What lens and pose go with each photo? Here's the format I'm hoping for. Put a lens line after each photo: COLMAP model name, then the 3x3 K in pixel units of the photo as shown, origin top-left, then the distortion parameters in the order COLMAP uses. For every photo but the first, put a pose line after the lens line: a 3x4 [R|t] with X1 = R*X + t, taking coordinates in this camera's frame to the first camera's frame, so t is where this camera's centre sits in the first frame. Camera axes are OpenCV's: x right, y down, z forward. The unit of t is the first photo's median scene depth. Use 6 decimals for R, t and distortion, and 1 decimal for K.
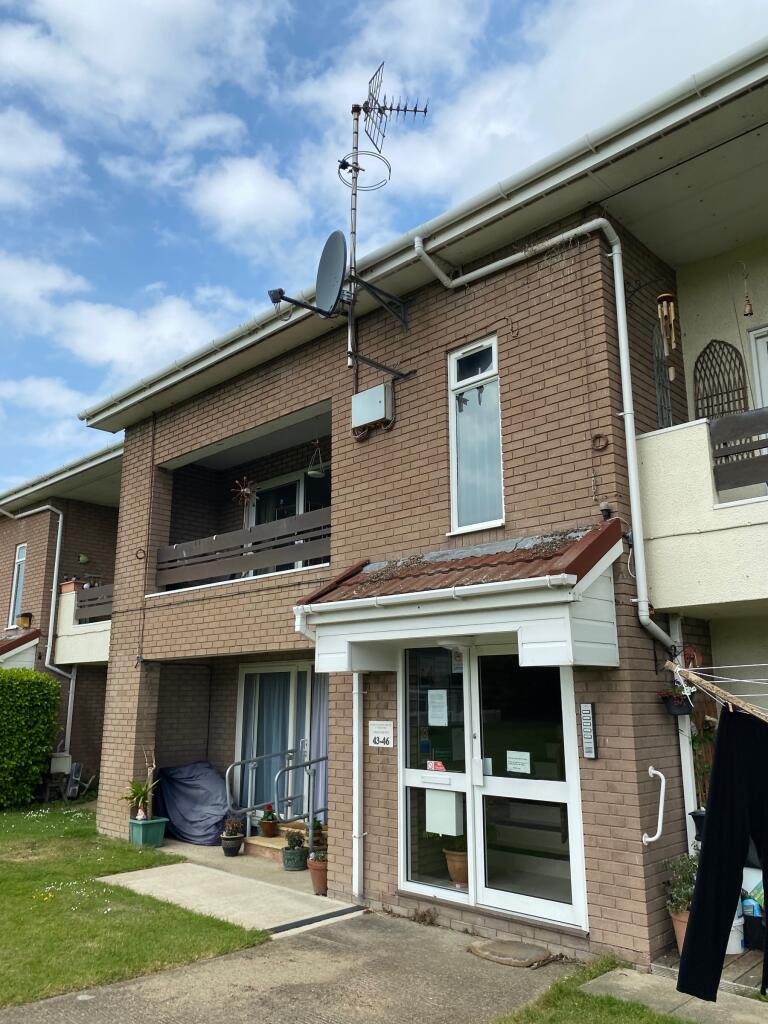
lens RADIAL K [[765.4, 0, 391.2], [0, 765.4, 519.3], [0, 0, 1]] dist [0.098344, -0.170322]
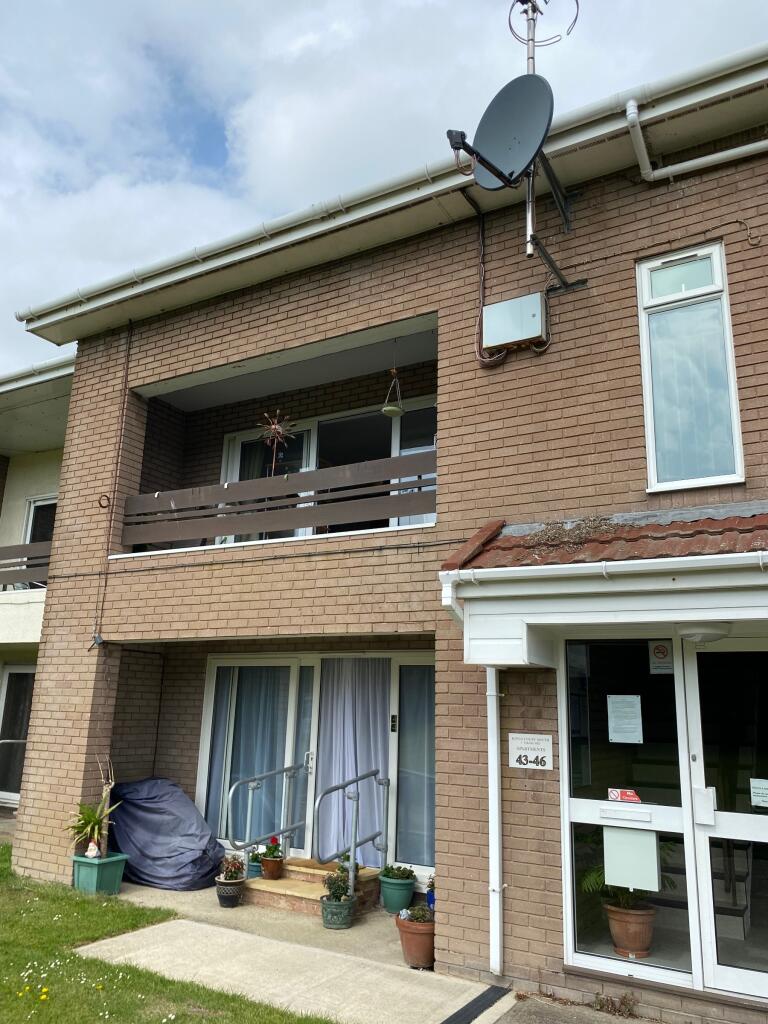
lens RADIAL K [[780.1, 0, 384.0], [0, 780.1, 512.0], [0, 0, 1]] dist [0.013233, 0.002612]
pose [[0.972794, 0.086049, 0.215101, -0.273496], [-0.082313, 0.996260, -0.026281, 0.065661], [-0.216558, 0.007861, 0.976238, 0.239837]]
